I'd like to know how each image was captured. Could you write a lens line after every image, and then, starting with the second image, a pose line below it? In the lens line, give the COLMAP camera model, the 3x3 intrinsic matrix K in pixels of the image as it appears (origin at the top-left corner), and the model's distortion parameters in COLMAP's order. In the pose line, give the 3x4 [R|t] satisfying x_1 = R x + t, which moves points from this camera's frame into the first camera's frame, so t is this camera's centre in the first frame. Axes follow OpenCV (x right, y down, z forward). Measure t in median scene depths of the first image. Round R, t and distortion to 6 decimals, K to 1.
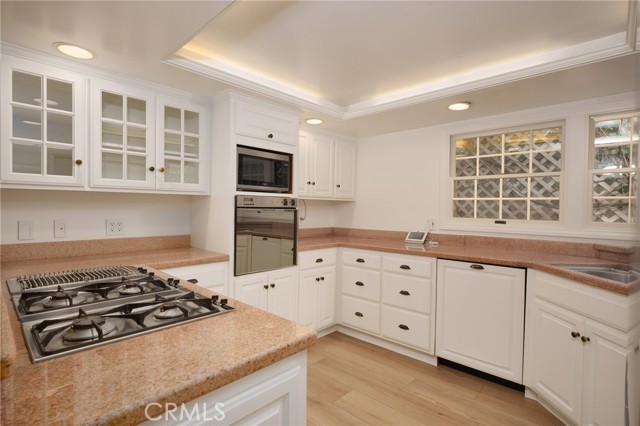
lens RADIAL K [[318.4, 0, 318.8], [0, 318.4, 212.4], [0, 0, 1]] dist [-0.019968, -0.000676]
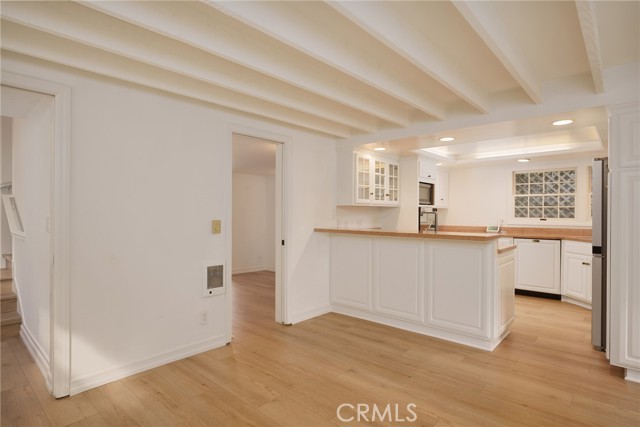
lens RADIAL K [[339.5, 0, 320.9], [0, 339.5, 214.1], [0, 0, 1]] dist [-0.003932, 0.000050]
pose [[0.999572, -0.007437, 0.028301, -0.857215], [0.007730, 0.999918, -0.010232, 0.008833], [-0.028222, 0.010447, 0.999547, -1.042786]]
